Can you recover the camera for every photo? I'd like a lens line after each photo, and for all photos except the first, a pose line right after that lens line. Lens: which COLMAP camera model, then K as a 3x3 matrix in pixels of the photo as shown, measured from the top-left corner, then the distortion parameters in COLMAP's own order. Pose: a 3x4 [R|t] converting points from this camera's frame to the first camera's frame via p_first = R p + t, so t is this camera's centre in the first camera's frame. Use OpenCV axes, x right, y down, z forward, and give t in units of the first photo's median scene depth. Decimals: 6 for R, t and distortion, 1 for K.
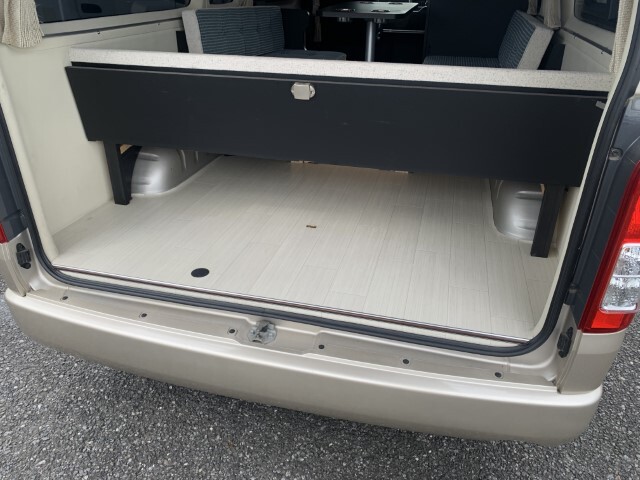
lens RADIAL K [[498.6, 0, 320.0], [0, 498.6, 240.0], [0, 0, 1]] dist [0.006060, -0.007615]
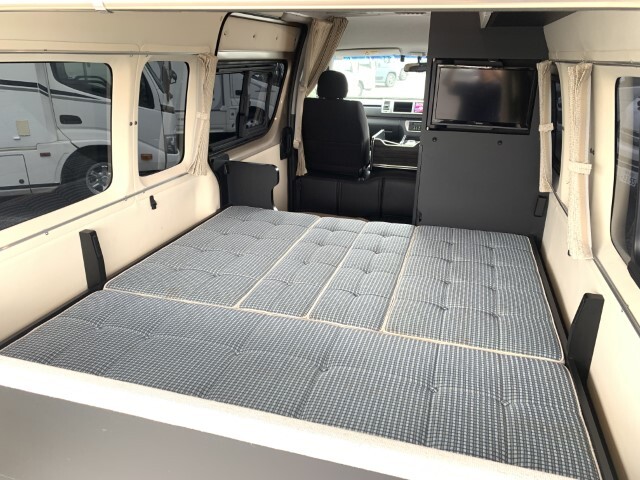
lens RADIAL K [[498.6, 0, 320.0], [0, 498.6, 240.0], [0, 0, 1]] dist [0.006060, -0.007615]
pose [[0.999682, 0.016071, -0.019450, 0.135082], [-0.018484, 0.991210, -0.130999, -0.465925], [0.017174, 0.131317, 0.991192, 0.381257]]
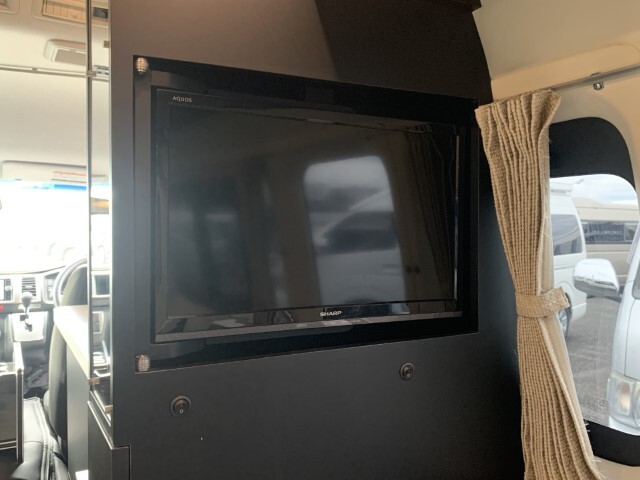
lens RADIAL K [[586.1, 0, 320.0], [0, 586.1, 240.0], [0, 0, 1]] dist [0.061370, 0.000334]
pose [[0.734501, -0.020917, 0.678285, 0.247962], [0.324222, 0.888881, -0.323682, -0.915669], [-0.596144, 0.457660, 0.659666, 1.484745]]
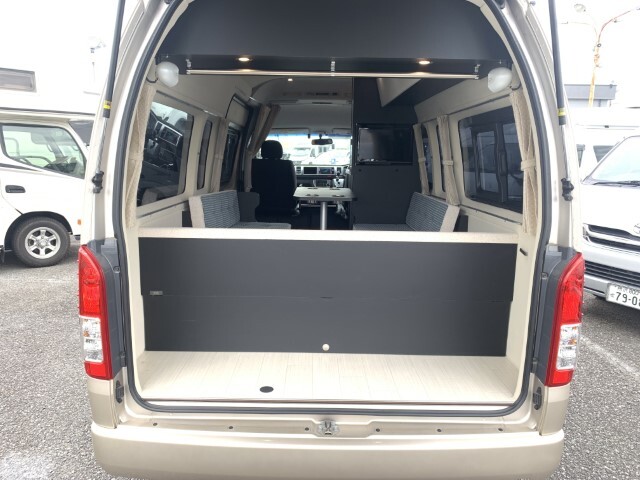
lens RADIAL K [[491.2, 0, 317.3], [0, 491.2, 248.9], [0, 0, 1]] dist [0.012940, 0.001468]
pose [[0.967277, -0.039546, 0.250623, -0.407989], [0.111721, 0.953250, -0.280772, 0.089258], [-0.227803, 0.299584, 0.926475, -0.304424]]
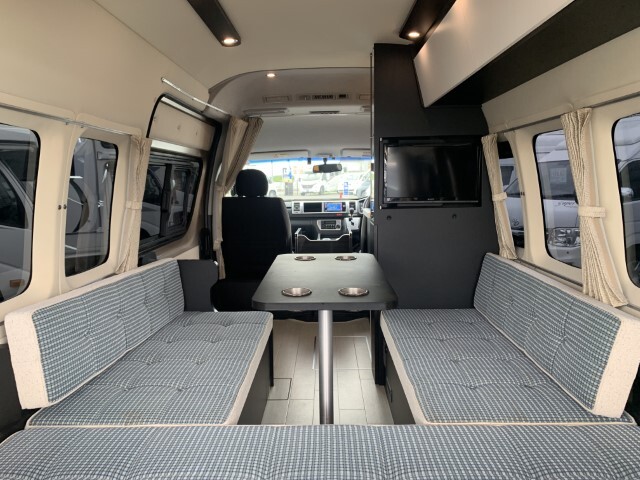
lens RADIAL K [[498.6, 0, 320.0], [0, 498.6, 240.0], [0, 0, 1]] dist [0.006060, -0.007615]
pose [[0.971617, -0.052057, 0.230759, -0.090901], [0.131771, 0.929233, -0.345199, -0.435929], [-0.196459, 0.365809, 0.909719, 0.583967]]
